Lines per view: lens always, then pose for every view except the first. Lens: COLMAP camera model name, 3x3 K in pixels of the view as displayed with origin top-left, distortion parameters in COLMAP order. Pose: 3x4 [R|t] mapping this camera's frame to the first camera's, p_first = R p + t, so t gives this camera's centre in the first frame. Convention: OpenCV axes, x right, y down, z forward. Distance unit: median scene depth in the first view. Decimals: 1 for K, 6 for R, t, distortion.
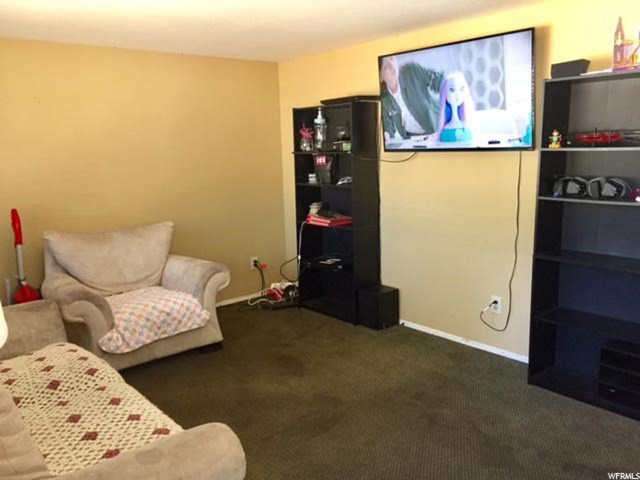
lens RADIAL K [[541.6, 0, 320.8], [0, 541.6, 239.3], [0, 0, 1]] dist [0.008805, -0.014484]
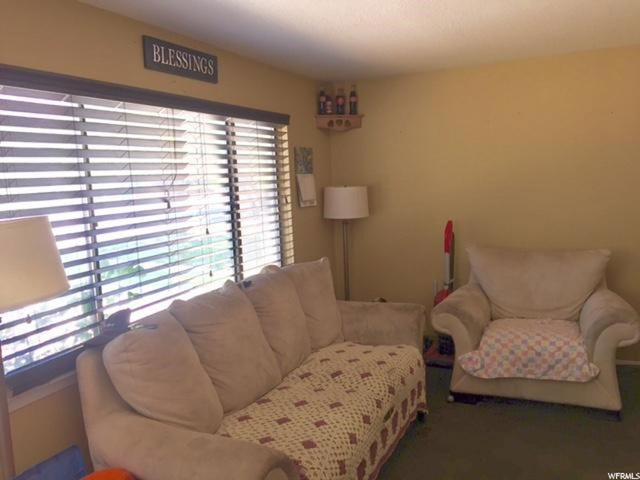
lens RADIAL K [[541.6, 0, 320.0], [0, 541.6, 241.3], [0, 0, 1]] dist [0.008805, -0.014484]
pose [[0.428547, 0.116155, -0.896022, 0.327270], [-0.121778, 0.990079, 0.070104, -0.059005], [0.895275, 0.079073, 0.438440, 0.286841]]
